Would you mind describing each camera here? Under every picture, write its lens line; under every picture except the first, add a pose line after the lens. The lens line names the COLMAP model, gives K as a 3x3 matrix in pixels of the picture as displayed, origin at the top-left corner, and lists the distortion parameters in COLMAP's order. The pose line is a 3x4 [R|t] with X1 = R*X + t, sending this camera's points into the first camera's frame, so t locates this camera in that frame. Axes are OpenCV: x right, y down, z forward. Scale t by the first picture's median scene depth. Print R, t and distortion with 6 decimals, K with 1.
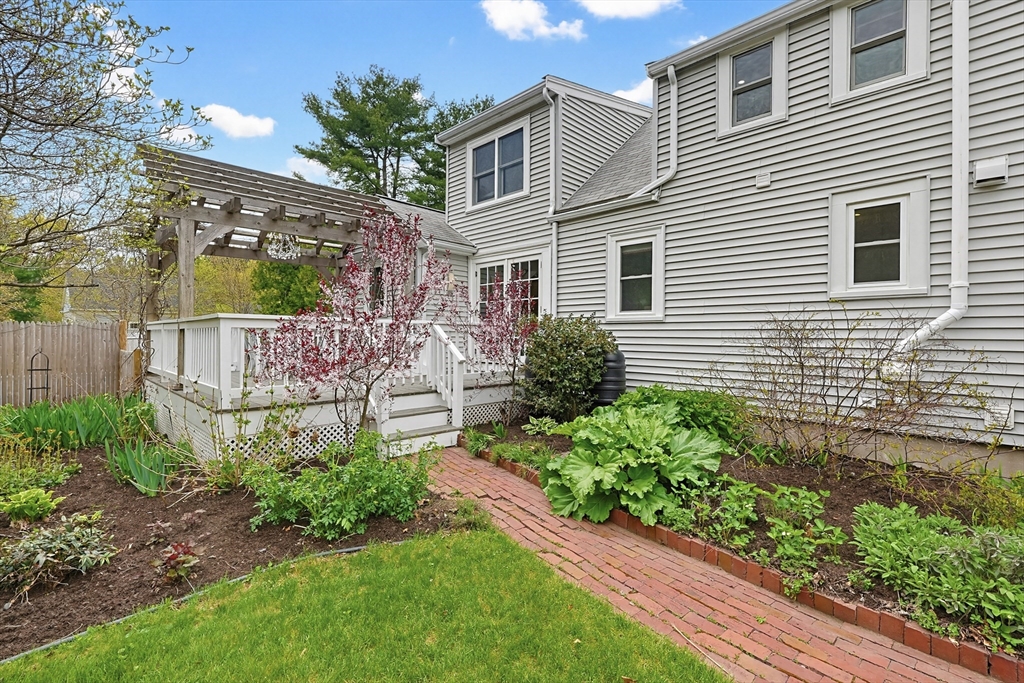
lens RADIAL K [[446.1, 0, 511.5], [0, 446.1, 339.1], [0, 0, 1]] dist [-0.000899, -0.000056]
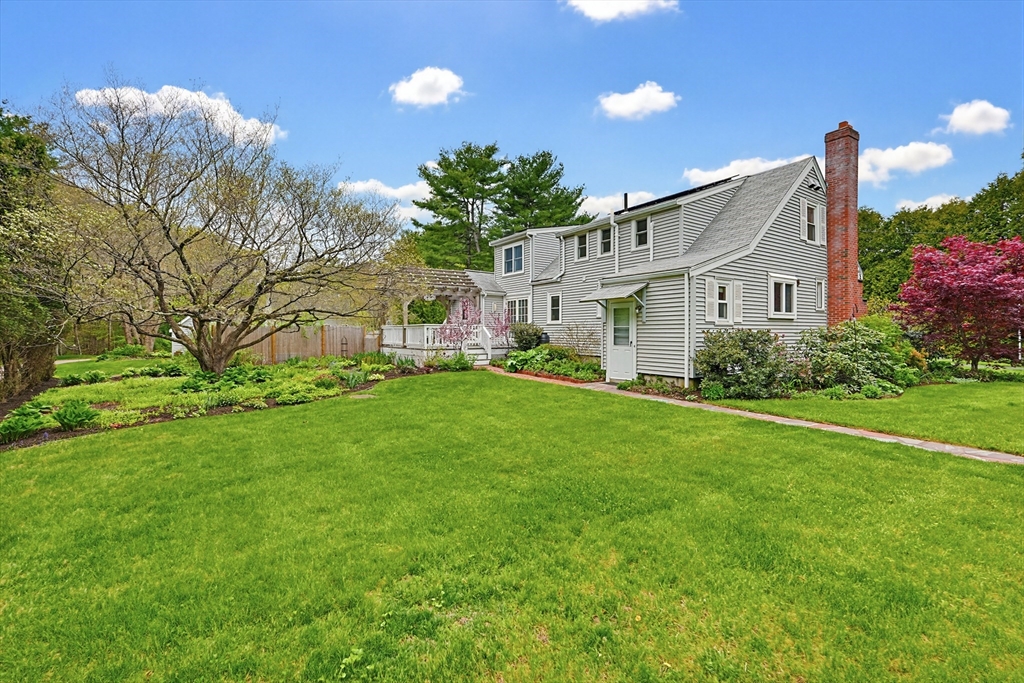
lens RADIAL K [[446.1, 0, 513.8], [0, 446.1, 336.0], [0, 0, 1]] dist [-0.000899, -0.000056]
pose [[0.980905, -0.006506, -0.194379, 0.112483], [0.006464, 0.999979, -0.000849, 0.006877], [0.194380, -0.000424, 0.980926, -0.348932]]
